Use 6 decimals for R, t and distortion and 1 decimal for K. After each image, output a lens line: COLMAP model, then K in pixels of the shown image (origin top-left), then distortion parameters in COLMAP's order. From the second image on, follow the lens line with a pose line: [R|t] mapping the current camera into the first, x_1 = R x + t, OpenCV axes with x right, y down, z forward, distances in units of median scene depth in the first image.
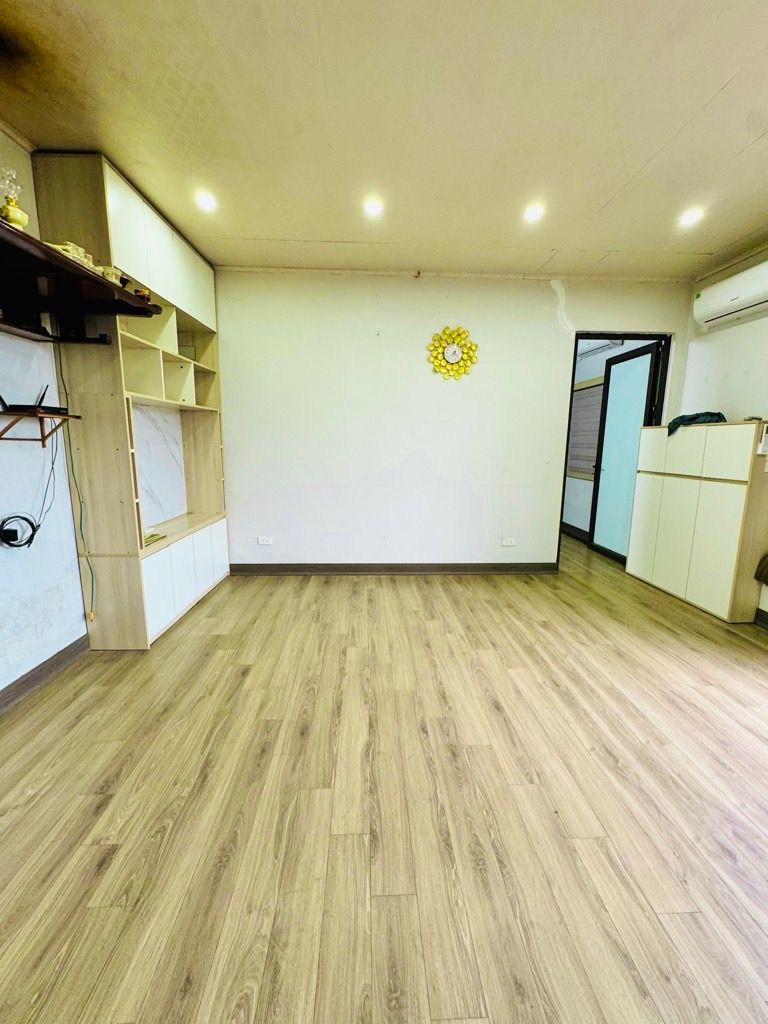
lens RADIAL K [[411.5, 0, 384.0], [0, 411.5, 512.0], [0, 0, 1]] dist [-0.002875, 0.000297]
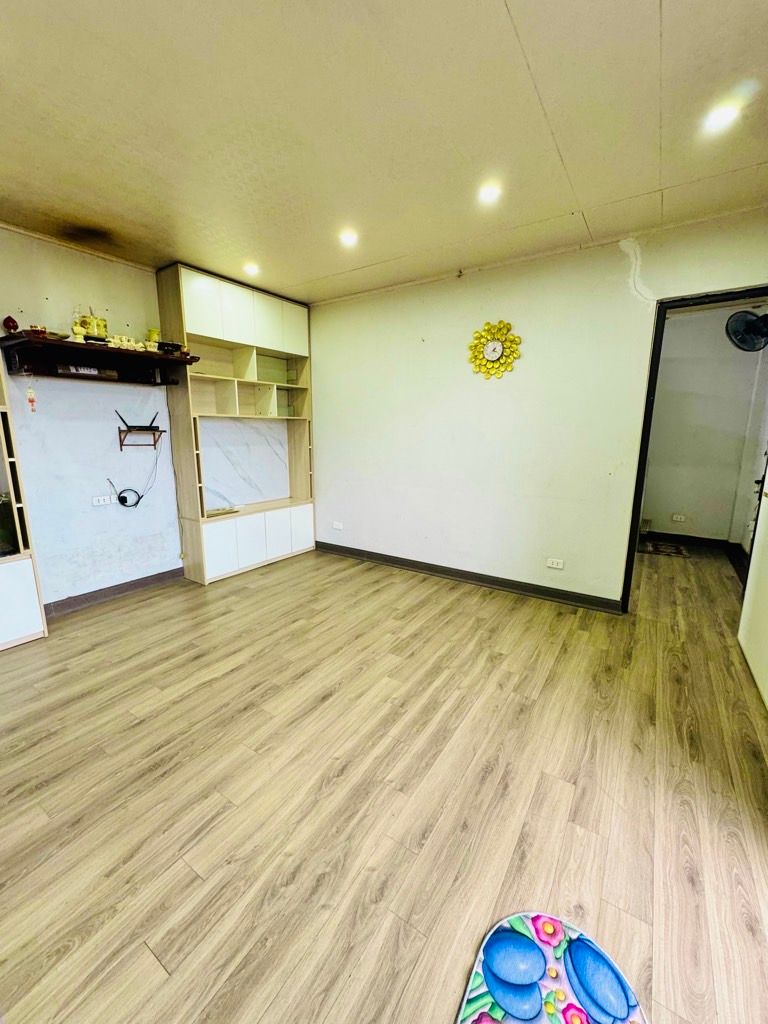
lens RADIAL K [[410.2, 0, 384.0], [0, 410.2, 512.0], [0, 0, 1]] dist [-0.003822, 0.000587]
pose [[0.809267, 0.106693, -0.577671, 0.743893], [-0.095836, 0.994172, 0.049361, -0.062112], [0.579571, 0.015415, 0.814776, 0.151328]]
